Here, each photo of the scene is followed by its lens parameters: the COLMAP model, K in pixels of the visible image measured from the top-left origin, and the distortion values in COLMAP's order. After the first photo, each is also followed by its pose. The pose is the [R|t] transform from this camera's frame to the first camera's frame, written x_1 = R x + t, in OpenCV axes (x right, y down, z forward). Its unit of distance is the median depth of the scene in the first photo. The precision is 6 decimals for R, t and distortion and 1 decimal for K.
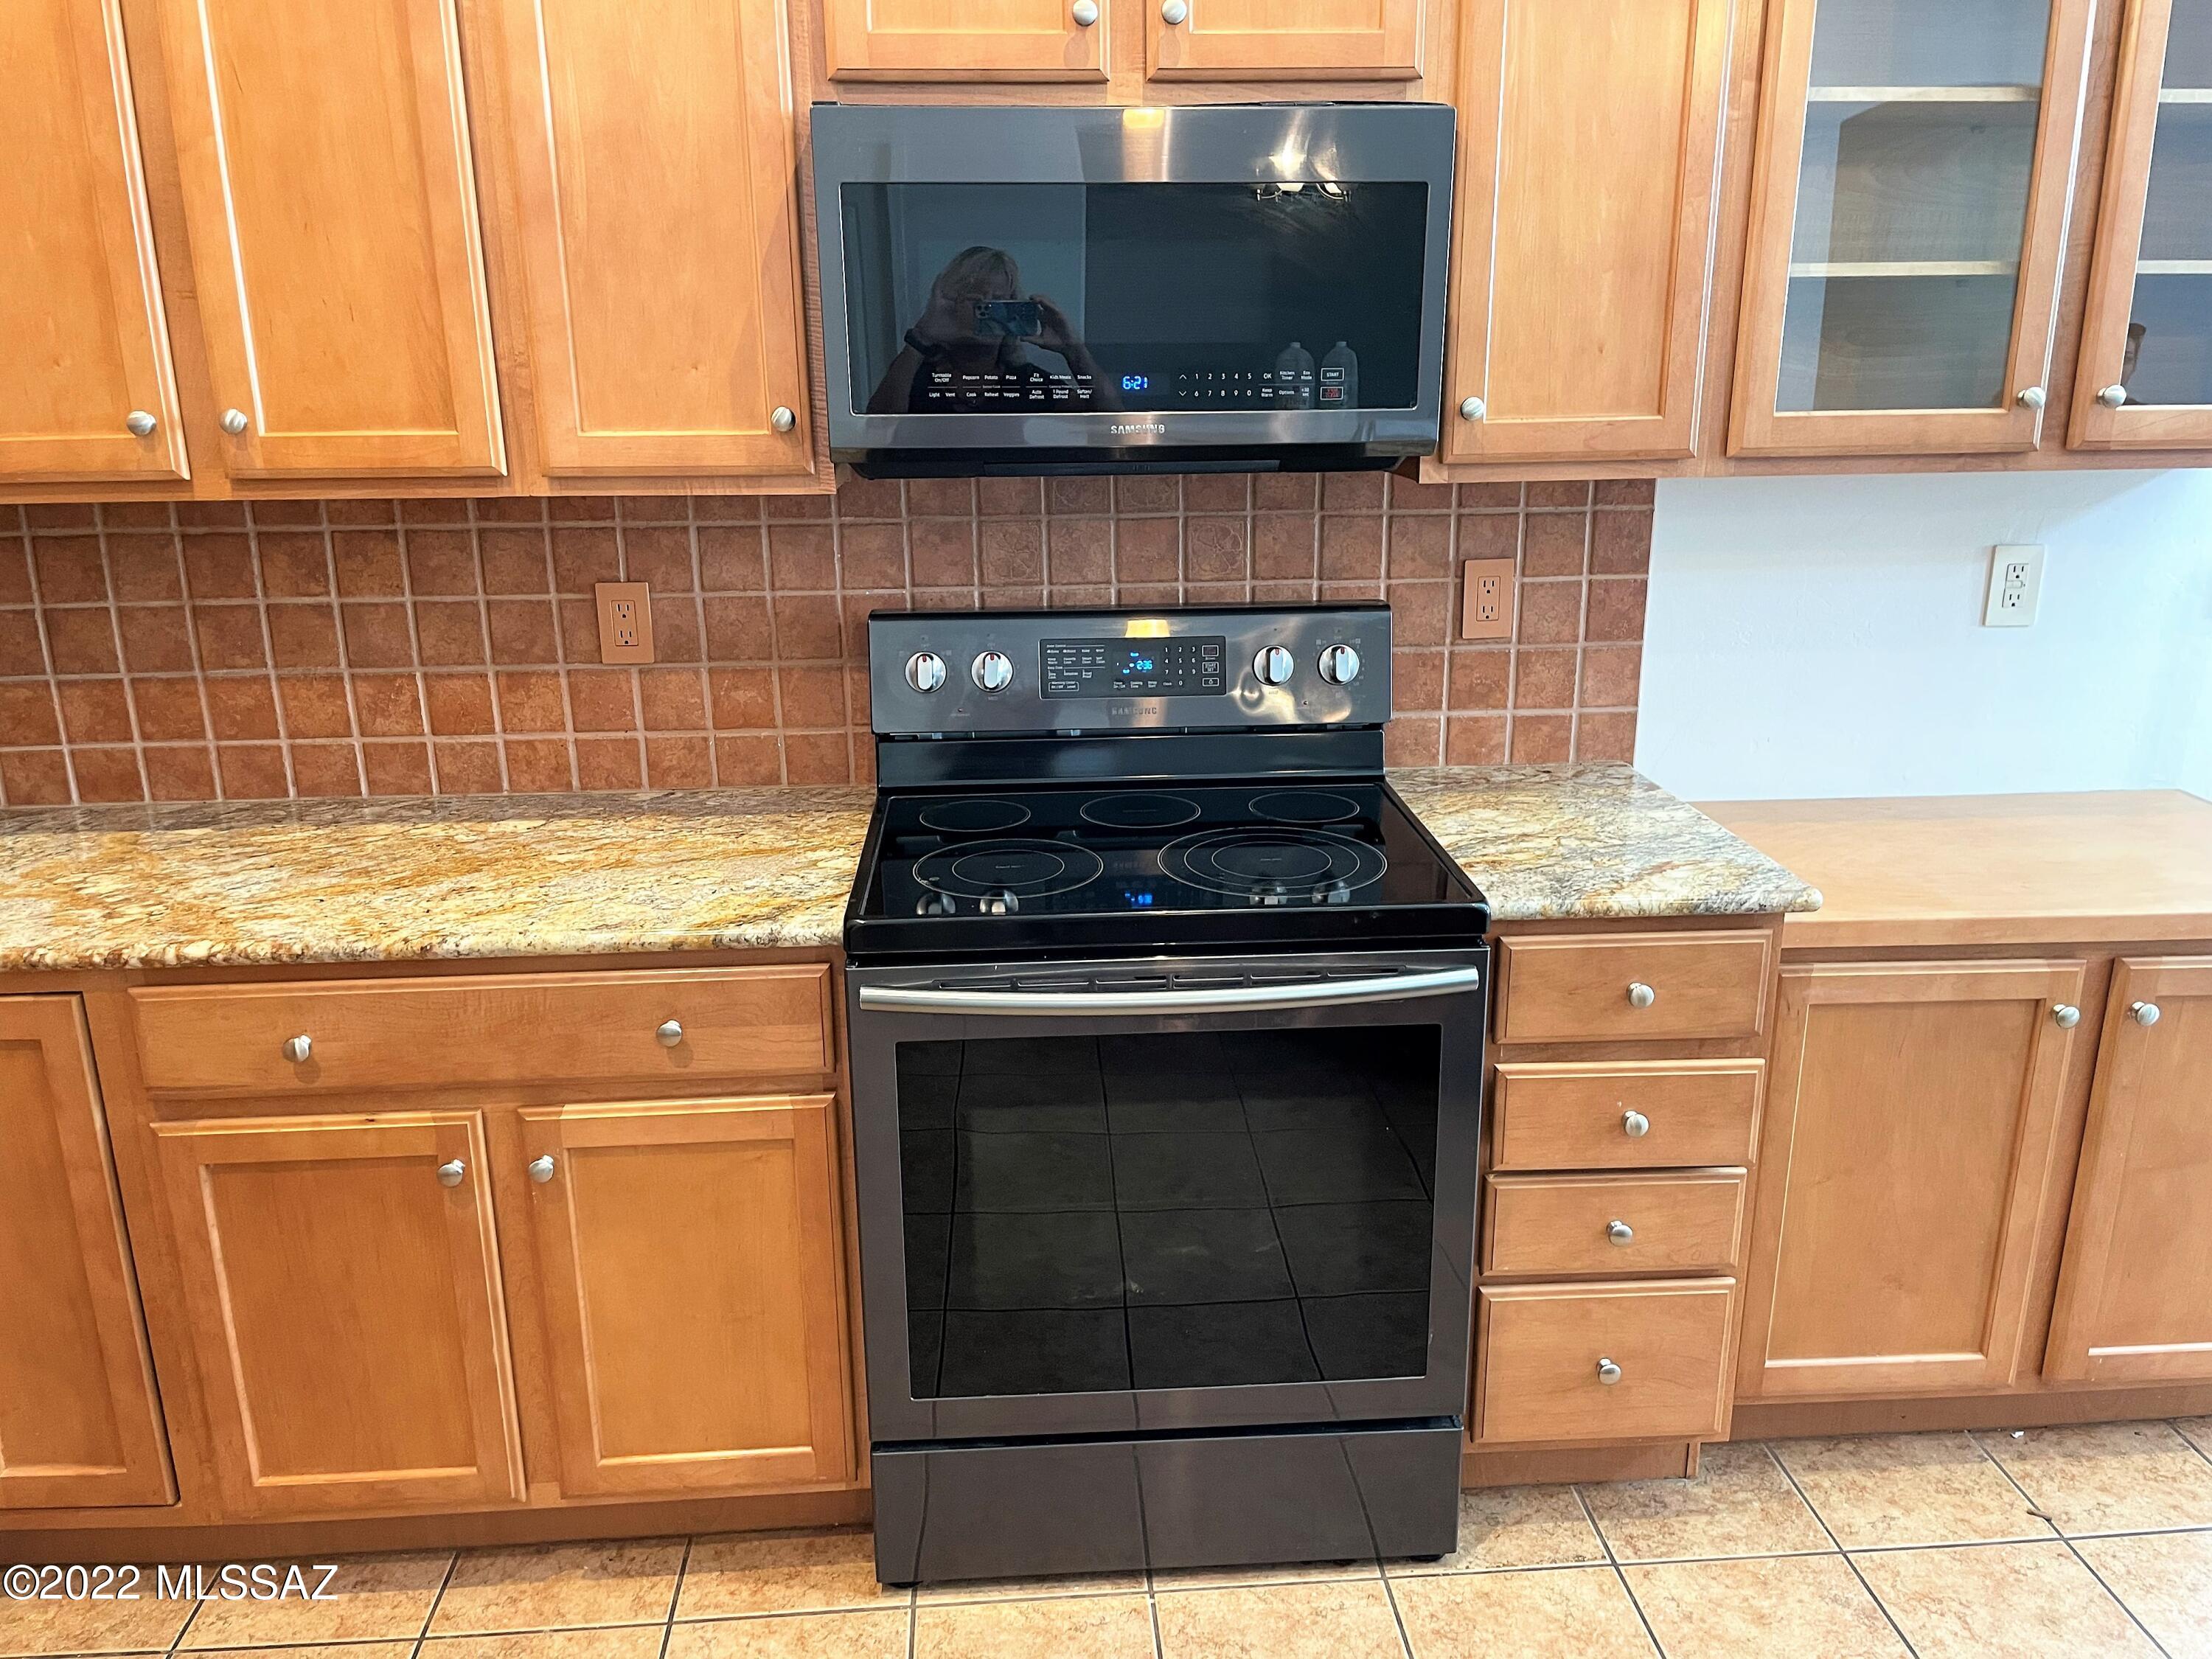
lens RADIAL K [[1668.1, 0, 1093.5], [0, 1668.1, 818.4], [0, 0, 1]] dist [0.078658, -0.098791]
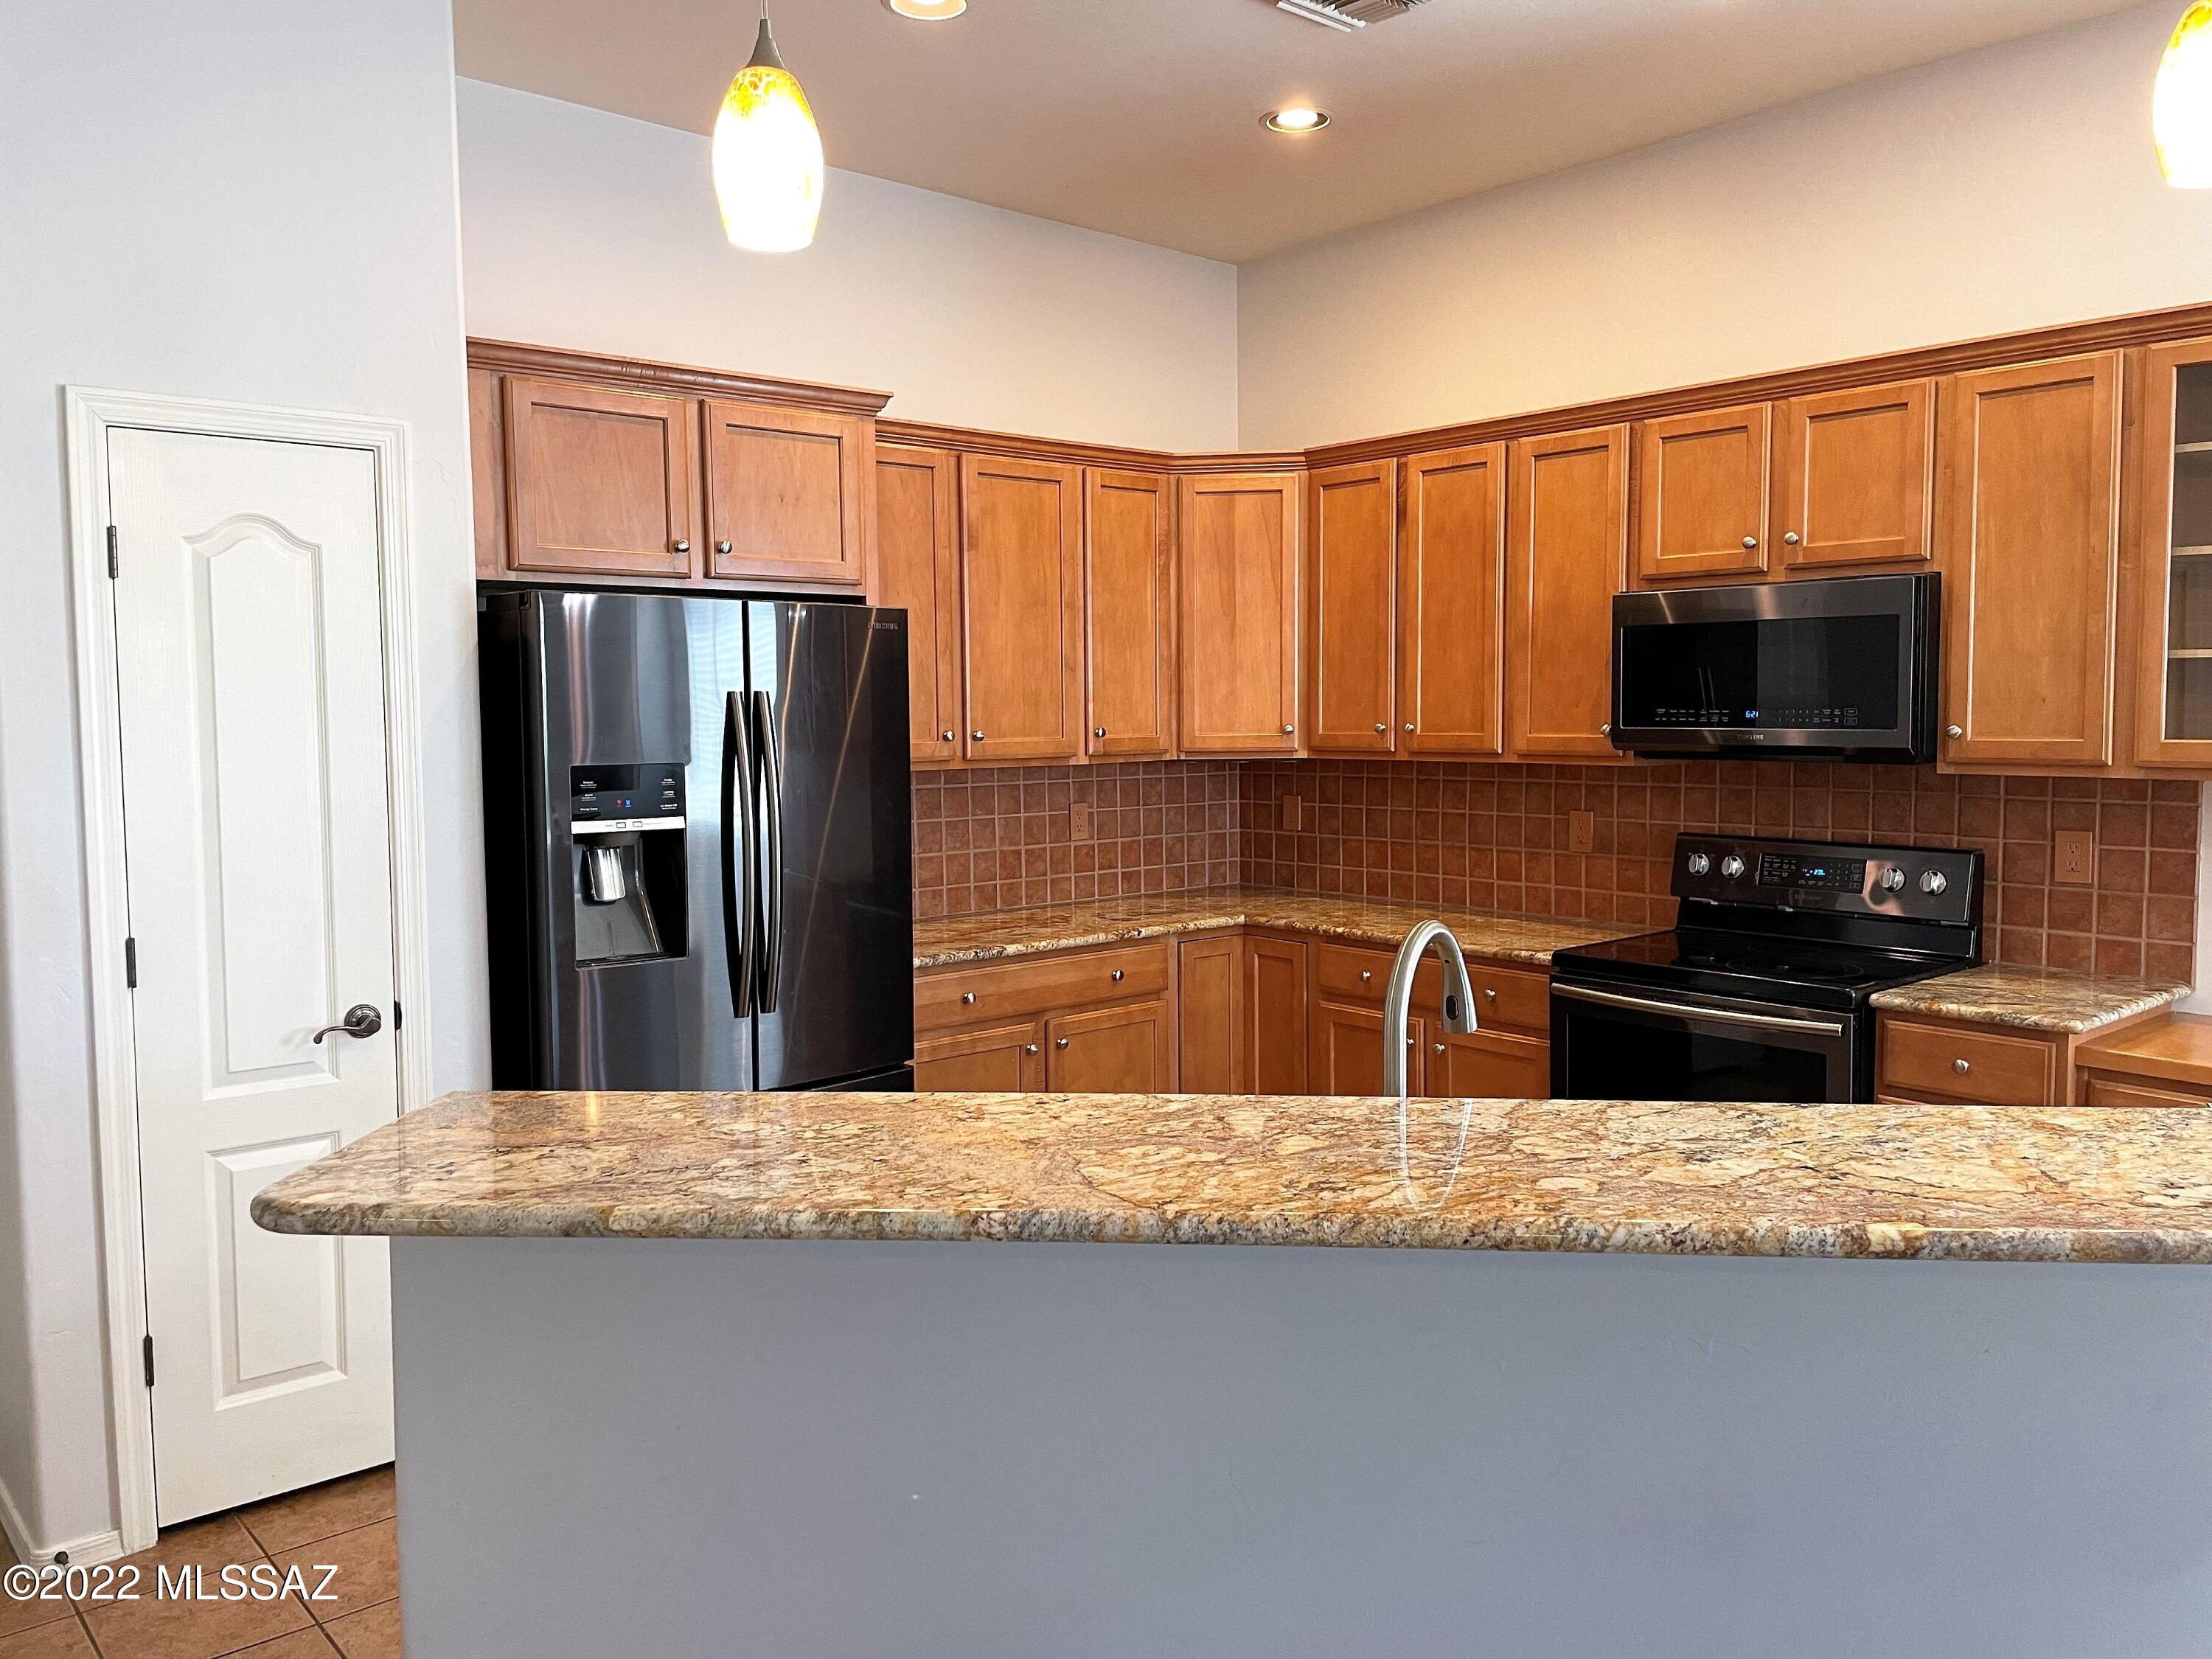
lens RADIAL K [[1668.1, 0, 1109.6], [0, 1668.1, 819.9], [0, 0, 1]] dist [0.078658, -0.098791]
pose [[0.606458, 0.061413, -0.792740, 1.064669], [-0.216085, 0.972219, -0.089991, 0.188775], [0.765190, 0.225875, 0.602881, -0.695020]]
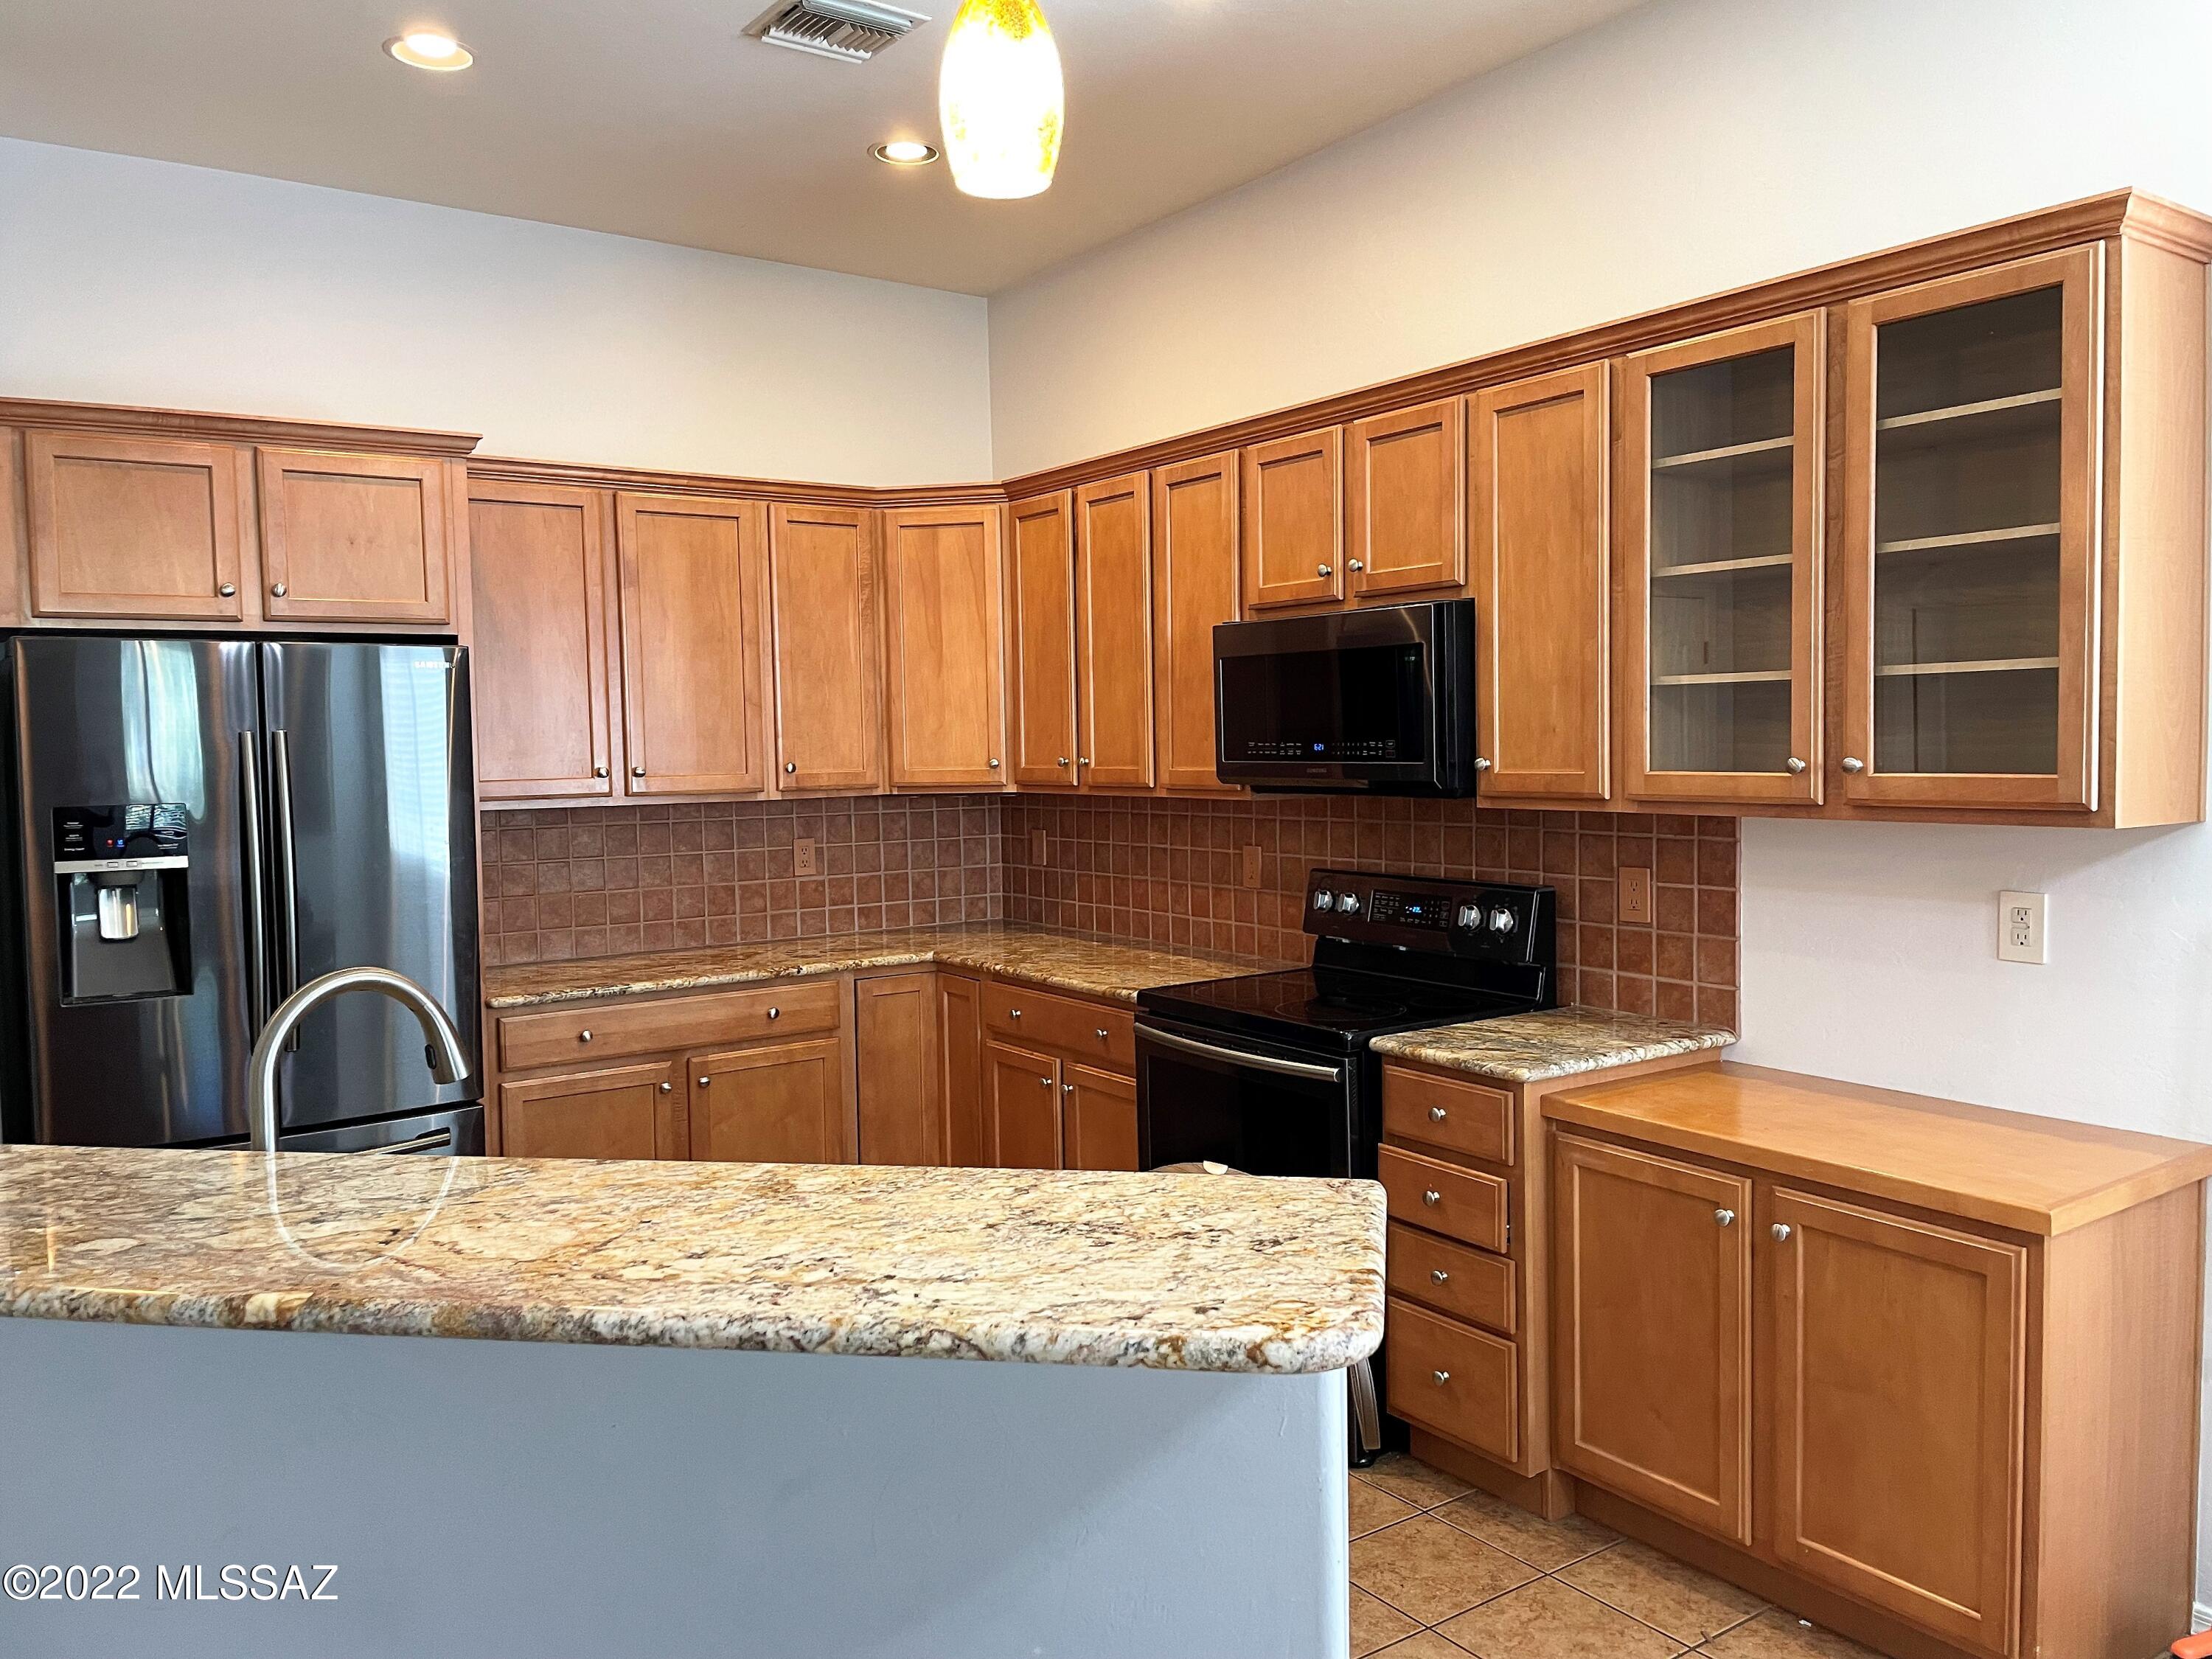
lens RADIAL K [[1668.1, 0, 1121.2], [0, 1668.1, 821.6], [0, 0, 1]] dist [0.078658, -0.098791]
pose [[0.522504, 0.045616, -0.851416, 1.423658], [-0.222063, 0.971387, -0.084234, 0.031622], [0.823212, 0.233080, 0.517683, -0.143622]]
